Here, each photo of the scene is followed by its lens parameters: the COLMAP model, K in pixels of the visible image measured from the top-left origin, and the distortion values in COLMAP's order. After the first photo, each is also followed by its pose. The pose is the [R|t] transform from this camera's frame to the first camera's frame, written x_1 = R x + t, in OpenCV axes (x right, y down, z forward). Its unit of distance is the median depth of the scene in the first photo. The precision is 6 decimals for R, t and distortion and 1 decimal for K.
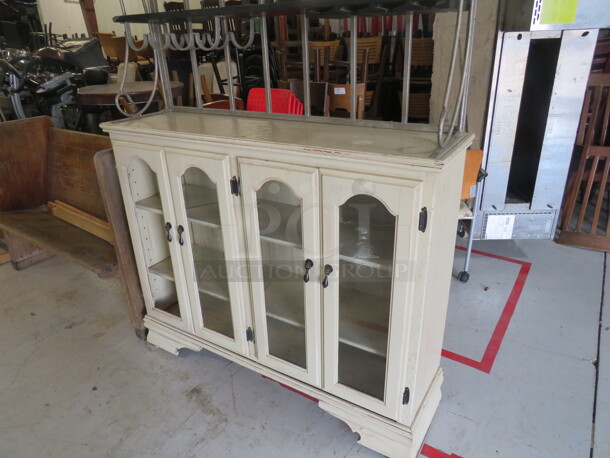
lens RADIAL K [[433.4, 0, 305.0], [0, 433.4, 229.0], [0, 0, 1]] dist [-0.024774, 0.004280]
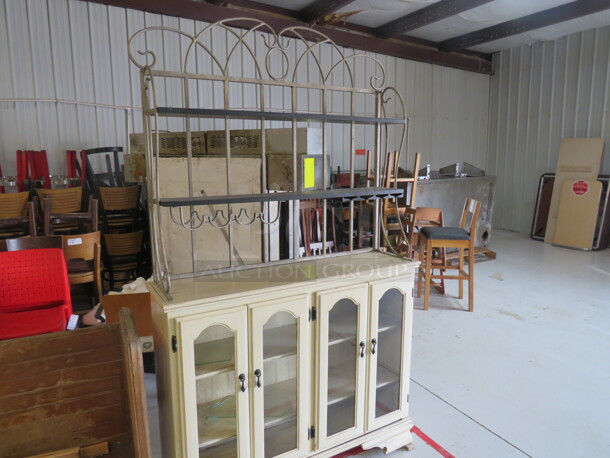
lens RADIAL K [[430.0, 0, 305.0], [0, 430.0, 229.0], [0, 0, 1]] dist [-0.028293, -0.000276]
pose [[0.477012, -0.118589, 0.870859, -1.074436], [0.347068, 0.935743, -0.062682, -0.220754], [-0.807467, 0.332147, 0.487519, 0.205679]]
